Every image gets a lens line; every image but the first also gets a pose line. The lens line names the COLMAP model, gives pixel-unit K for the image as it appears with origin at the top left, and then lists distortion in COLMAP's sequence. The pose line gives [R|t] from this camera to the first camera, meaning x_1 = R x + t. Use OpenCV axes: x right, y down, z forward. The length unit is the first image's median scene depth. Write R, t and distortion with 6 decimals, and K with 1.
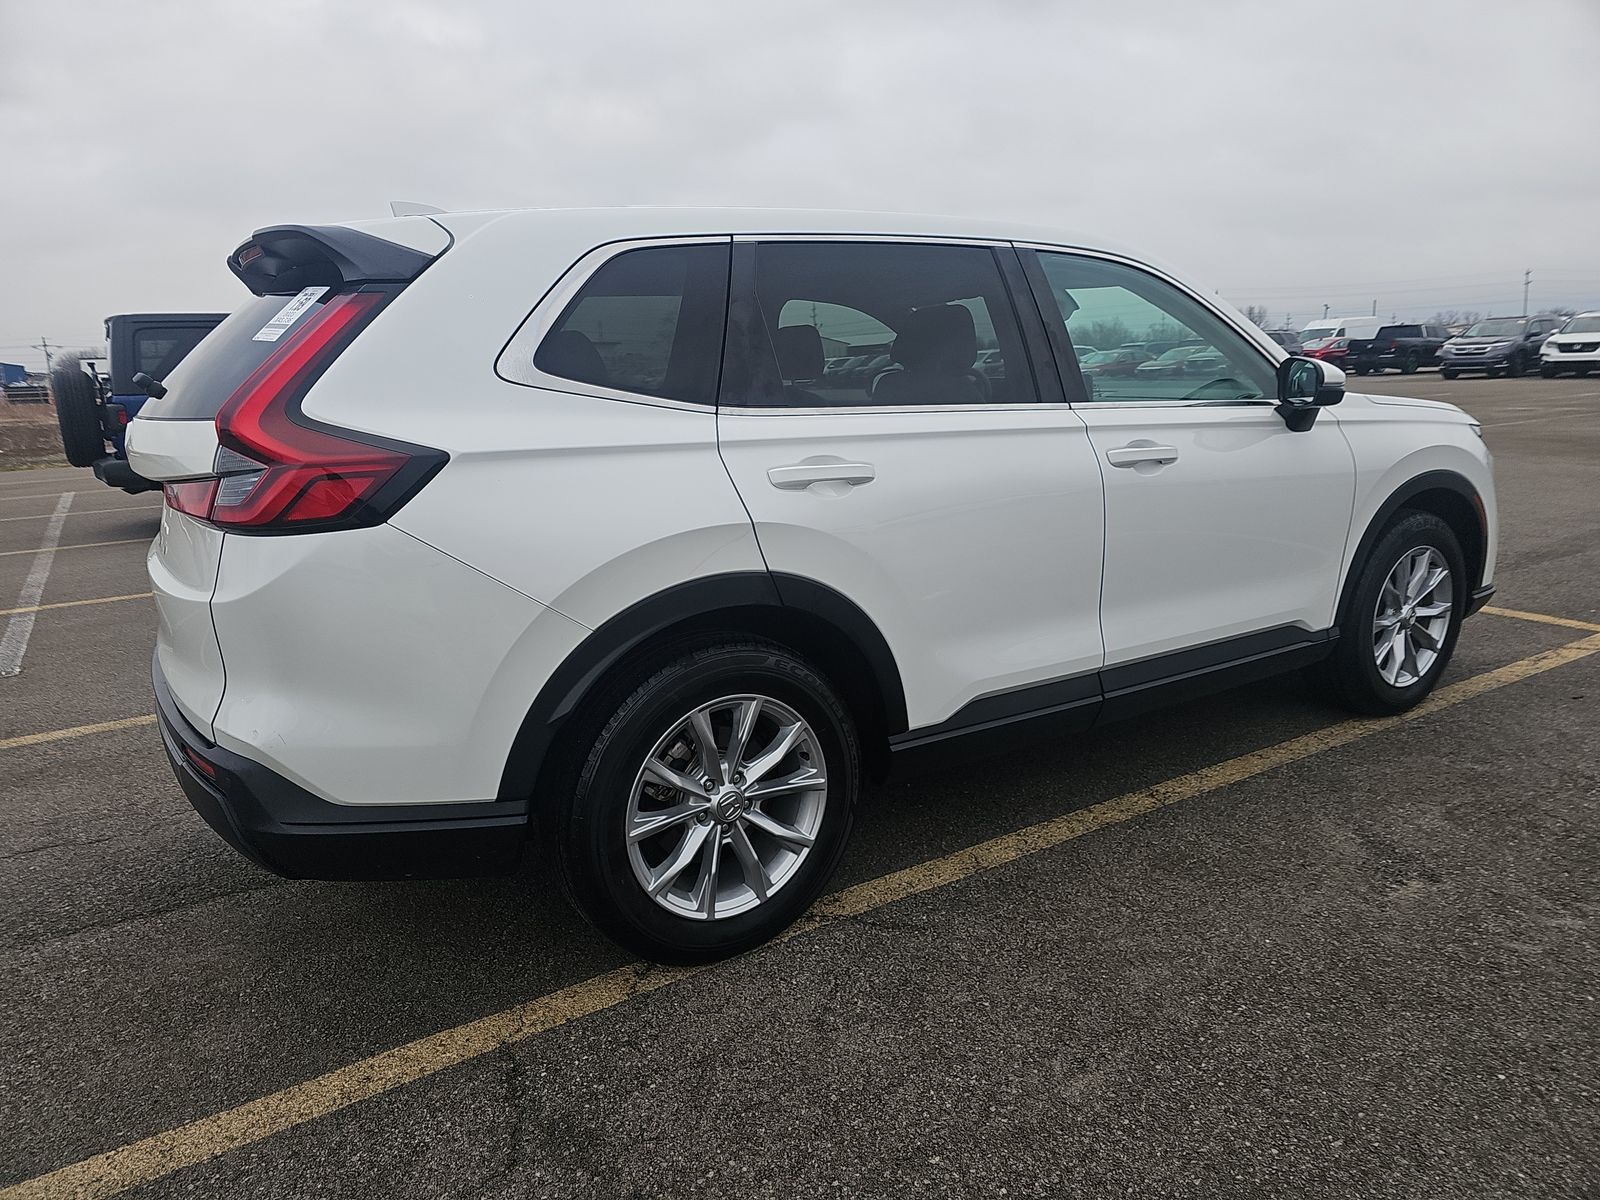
lens RADIAL K [[1102.4, 0, 800.0], [0, 1102.4, 600.0], [0, 0, 1]] dist [0.064478, -0.047264]
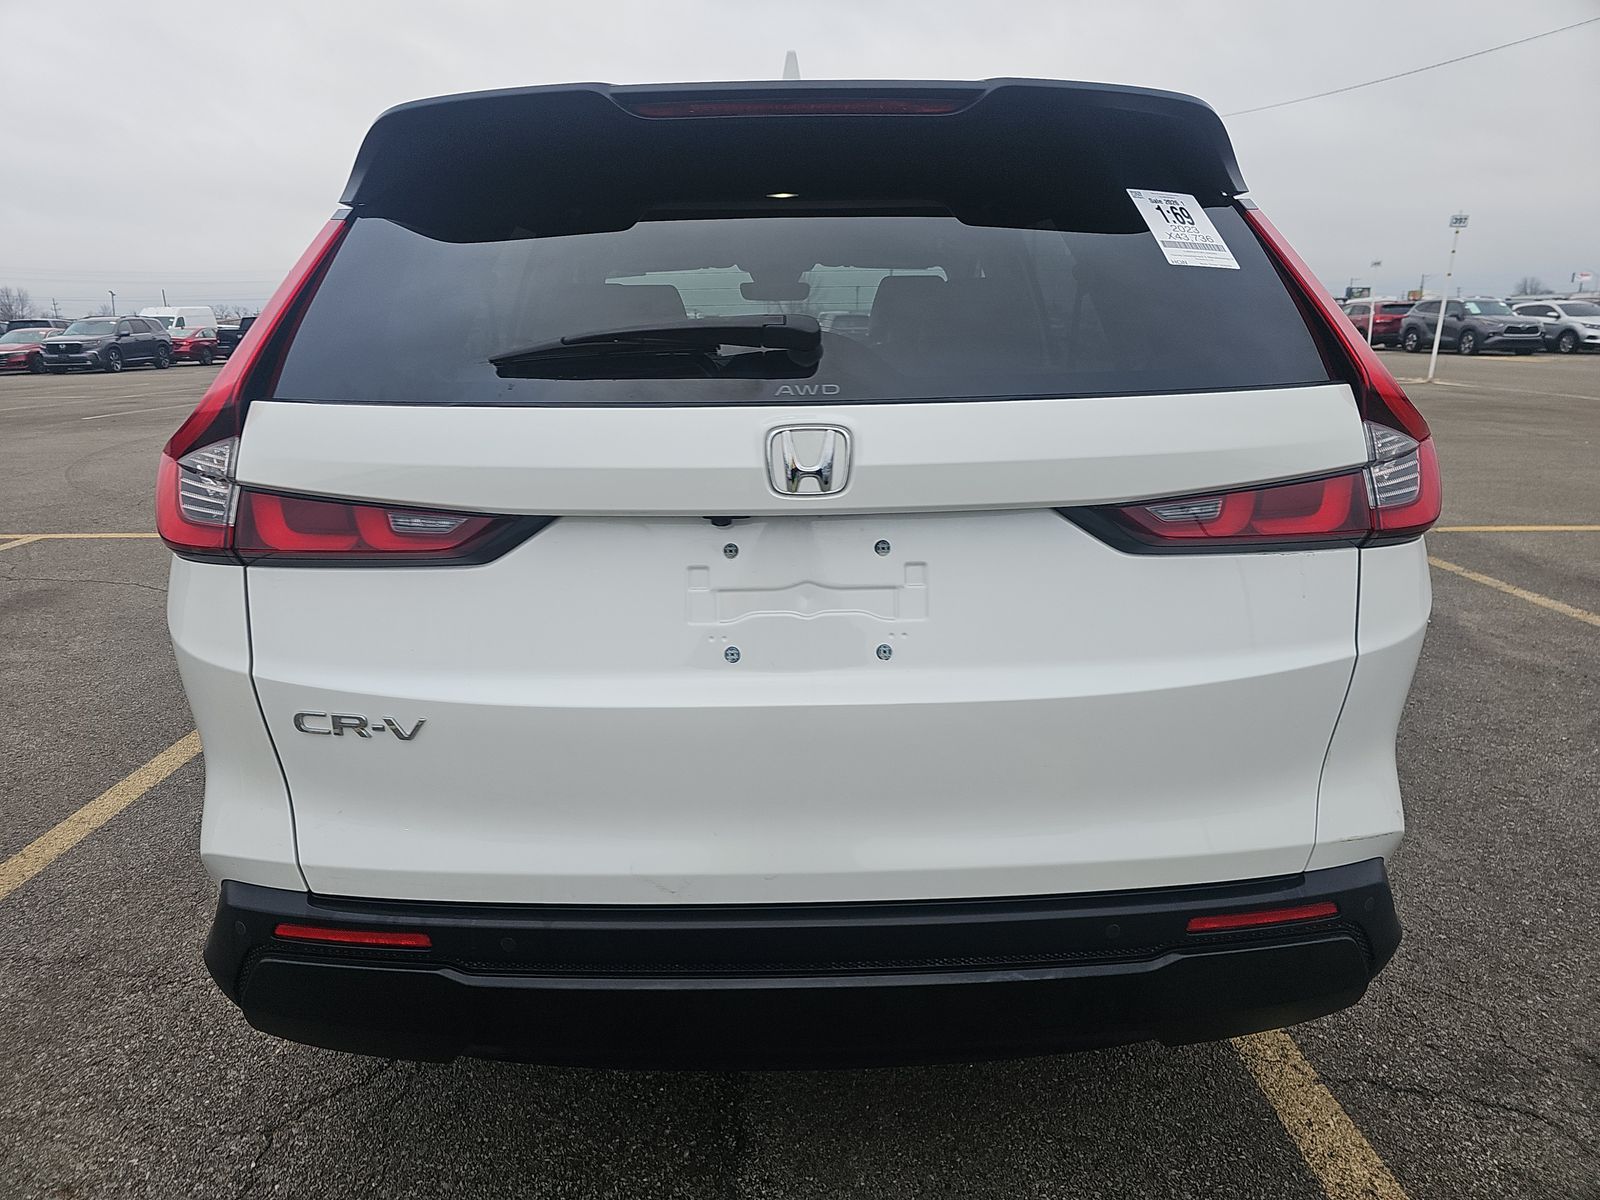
lens RADIAL K [[1102.4, 0, 800.0], [0, 1102.4, 600.0], [0, 0, 1]] dist [0.064478, -0.047264]
pose [[0.486376, -0.184328, 0.854085, -0.133207], [0.182374, 0.977381, 0.107081, -0.015782], [-0.854505, 0.103681, 0.508991, 0.100849]]
